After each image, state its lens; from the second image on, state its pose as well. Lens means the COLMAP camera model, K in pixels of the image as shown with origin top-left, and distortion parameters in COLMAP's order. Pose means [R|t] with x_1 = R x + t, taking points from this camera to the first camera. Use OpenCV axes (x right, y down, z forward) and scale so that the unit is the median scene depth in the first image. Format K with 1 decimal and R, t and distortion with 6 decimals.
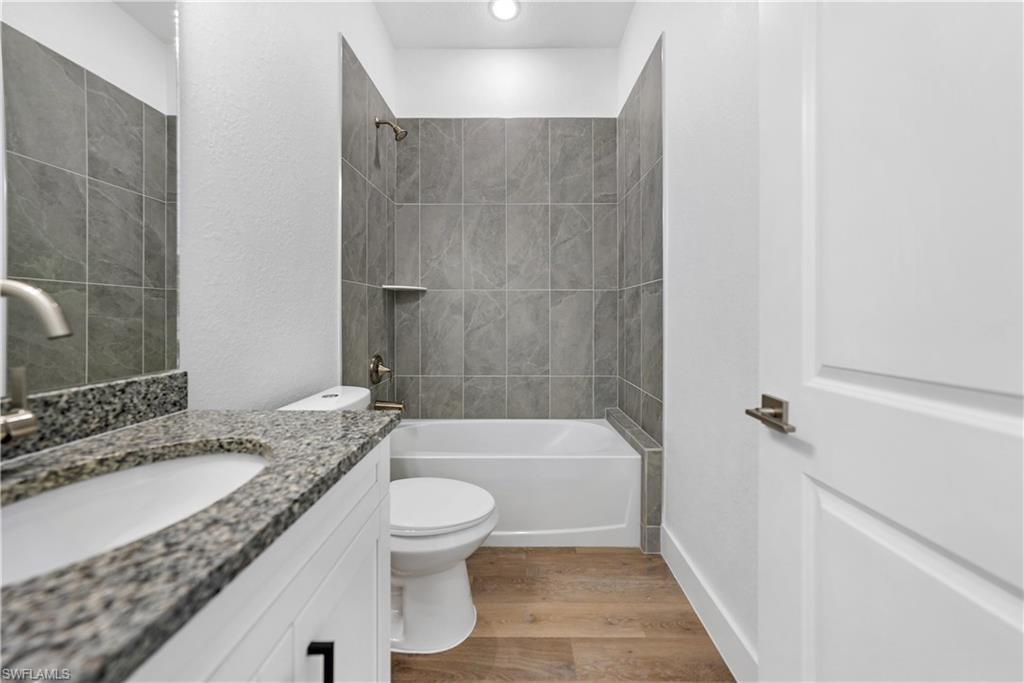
lens RADIAL K [[359.9, 0, 514.1], [0, 359.9, 319.0], [0, 0, 1]] dist [-0.011351, 0.007032]
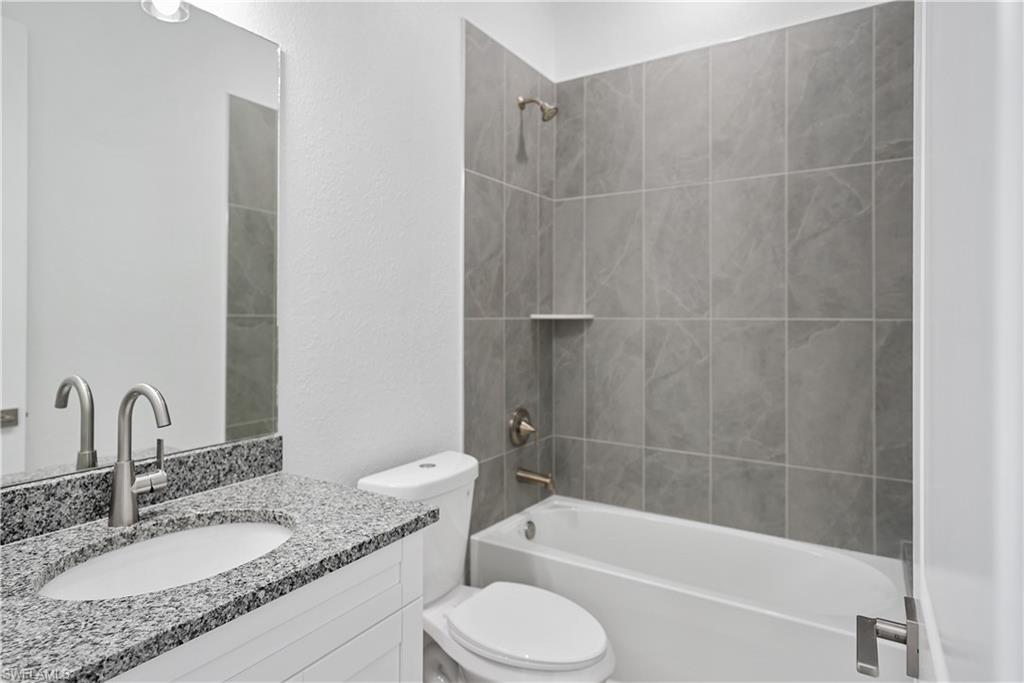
lens RADIAL K [[575.7, 0, 516.1], [0, 575.7, 318.9], [0, 0, 1]] dist [0.012052, 0.001130]
pose [[0.851434, 0.005184, -0.524436, 0.659659], [-0.007167, 0.999973, -0.001752, -0.230973], [0.524413, 0.005250, 0.851448, -0.115768]]
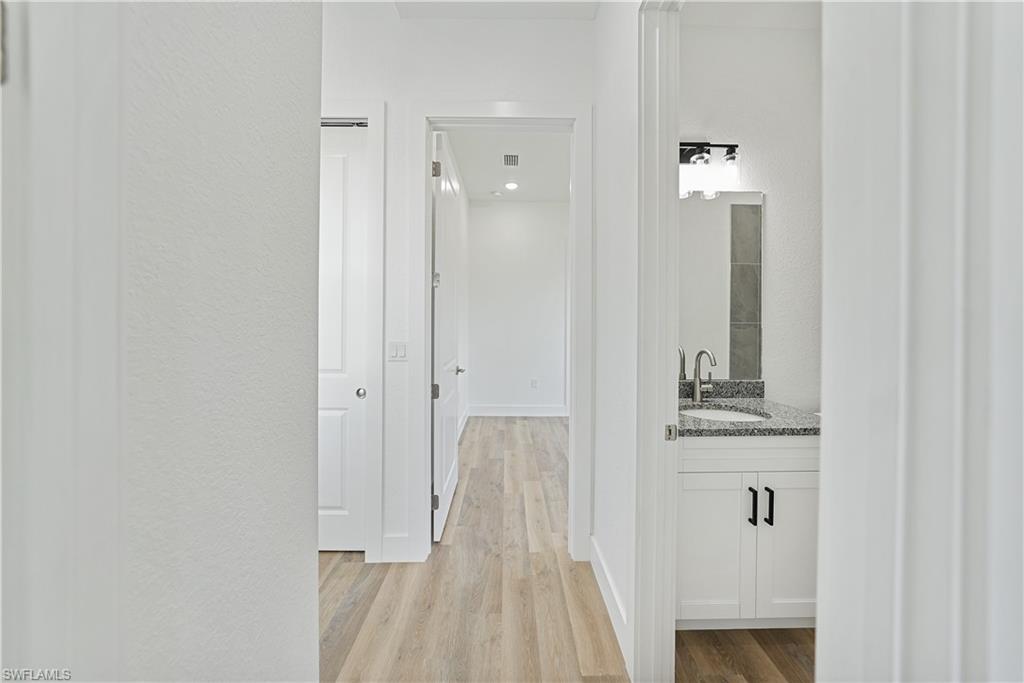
lens RADIAL K [[359.9, 0, 514.1], [0, 359.9, 319.0], [0, 0, 1]] dist [-0.011351, 0.007032]
pose [[0.027359, -0.006834, -0.999602, 1.427527], [-0.012125, 0.999901, -0.007168, -0.229792], [0.999552, 0.012316, 0.027273, -0.688463]]
